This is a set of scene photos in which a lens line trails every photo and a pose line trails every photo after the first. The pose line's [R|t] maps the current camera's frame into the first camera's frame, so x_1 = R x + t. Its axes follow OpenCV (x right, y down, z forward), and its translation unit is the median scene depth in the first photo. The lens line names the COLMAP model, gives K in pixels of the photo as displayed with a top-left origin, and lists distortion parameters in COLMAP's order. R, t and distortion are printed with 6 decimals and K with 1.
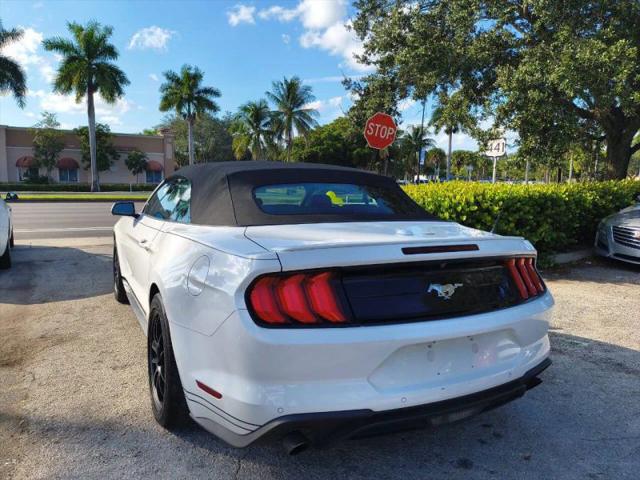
lens RADIAL K [[467.0, 0, 311.0], [0, 467.0, 247.8], [0, 0, 1]] dist [0.034498, -0.050767]
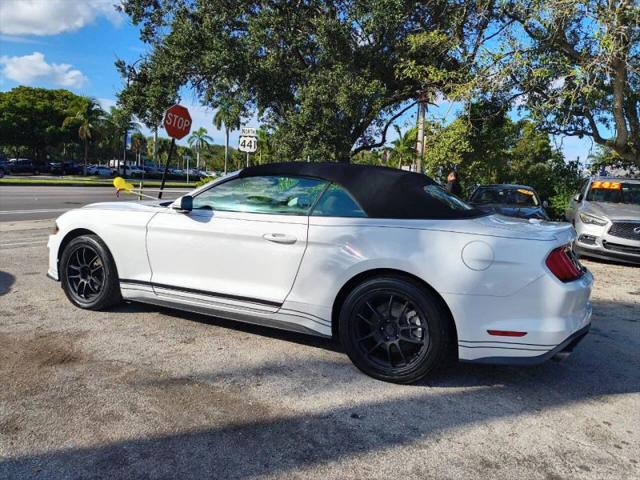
lens RADIAL K [[467.0, 0, 317.5], [0, 467.0, 242.5], [0, 0, 1]] dist [0.034498, -0.050767]
pose [[0.801203, -0.045640, 0.596649, -0.163582], [0.036467, 0.998958, 0.027444, 0.000481], [-0.597280, -0.000230, 0.802033, -0.014297]]
